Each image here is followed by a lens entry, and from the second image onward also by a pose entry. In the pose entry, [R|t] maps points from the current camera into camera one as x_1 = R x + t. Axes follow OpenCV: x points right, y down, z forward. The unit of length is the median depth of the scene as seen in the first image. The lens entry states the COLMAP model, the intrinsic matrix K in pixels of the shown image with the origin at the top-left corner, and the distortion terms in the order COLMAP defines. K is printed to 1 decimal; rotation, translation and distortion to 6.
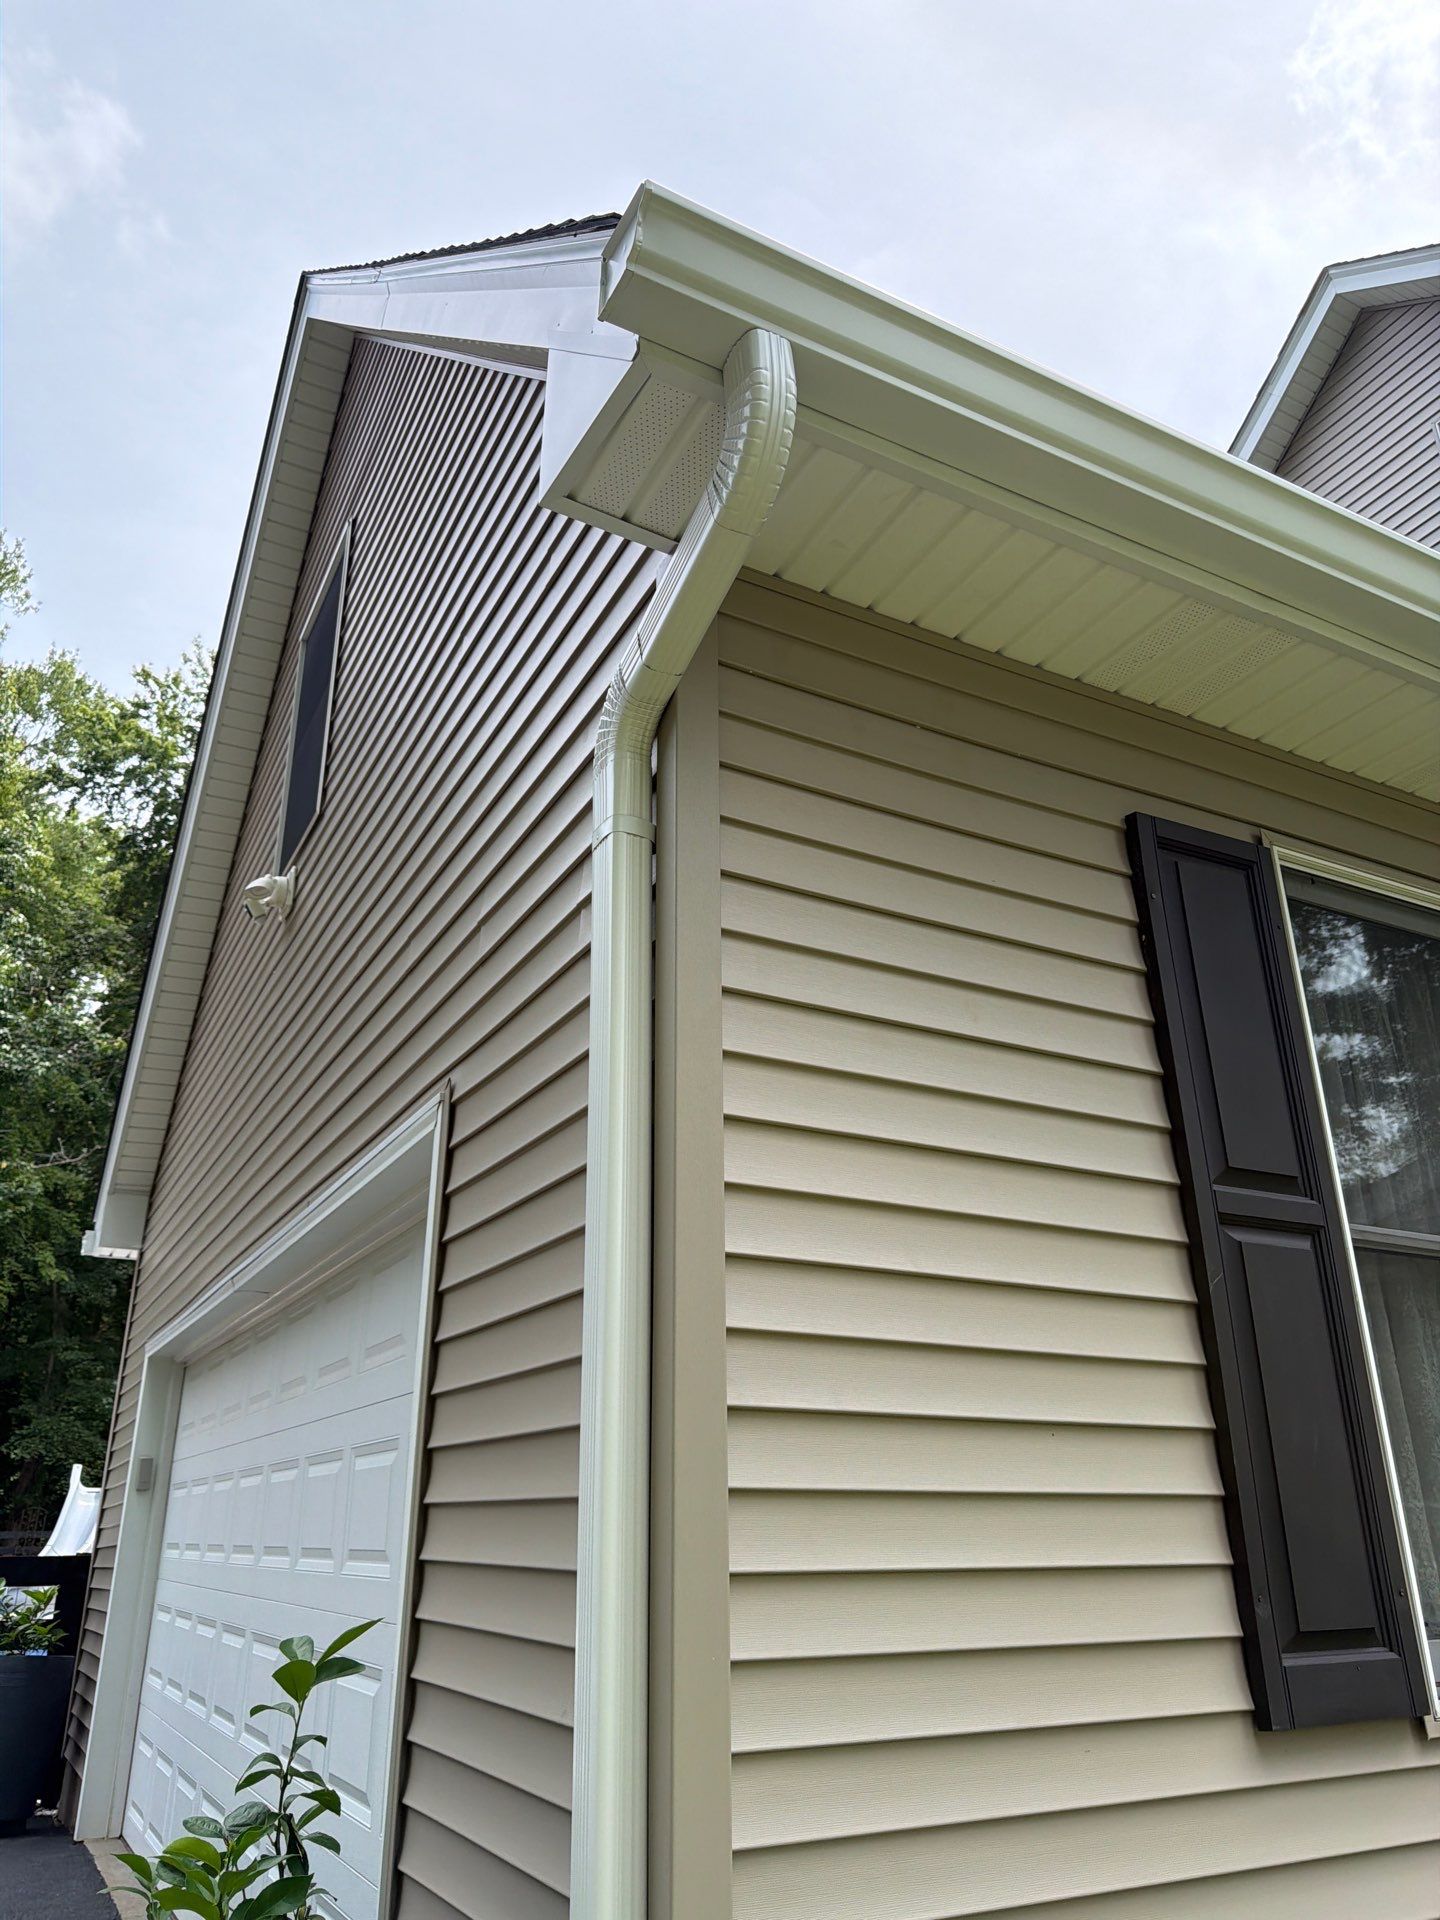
lens RADIAL K [[1357.3, 0, 721.1], [0, 1357.3, 926.4], [0, 0, 1]] dist [0.000132, -0.000740]
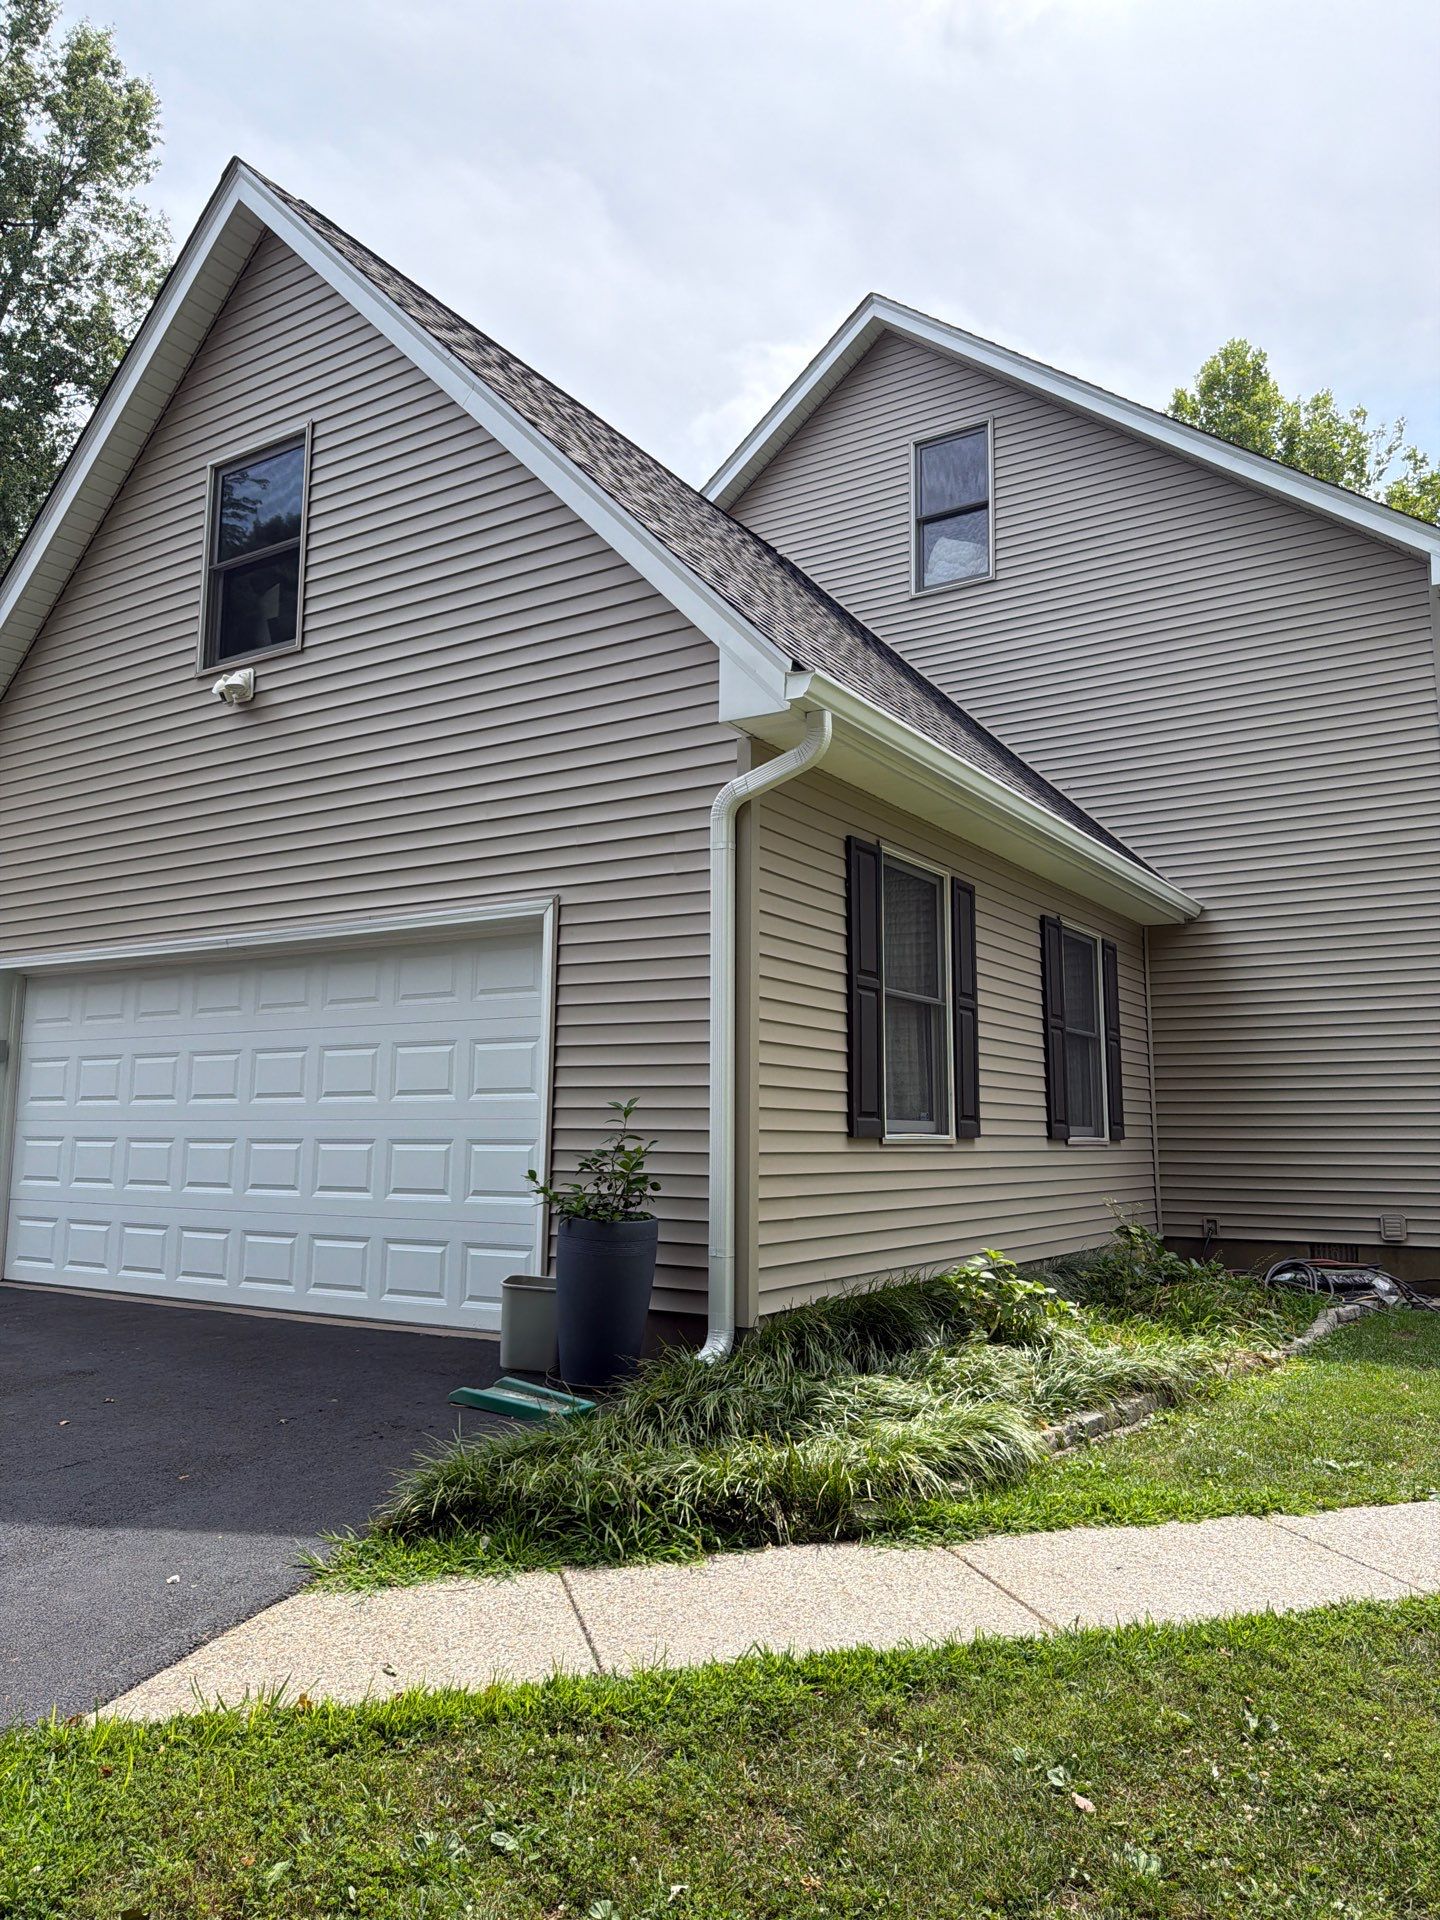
lens RADIAL K [[1357.3, 0, 721.1], [0, 1357.3, 926.4], [0, 0, 1]] dist [0.000132, -0.000740]
pose [[0.869888, 0.088211, 0.485298, -1.306166], [-0.211938, 0.955269, 0.206260, -0.446546], [-0.445396, -0.282276, 0.849672, -1.316701]]
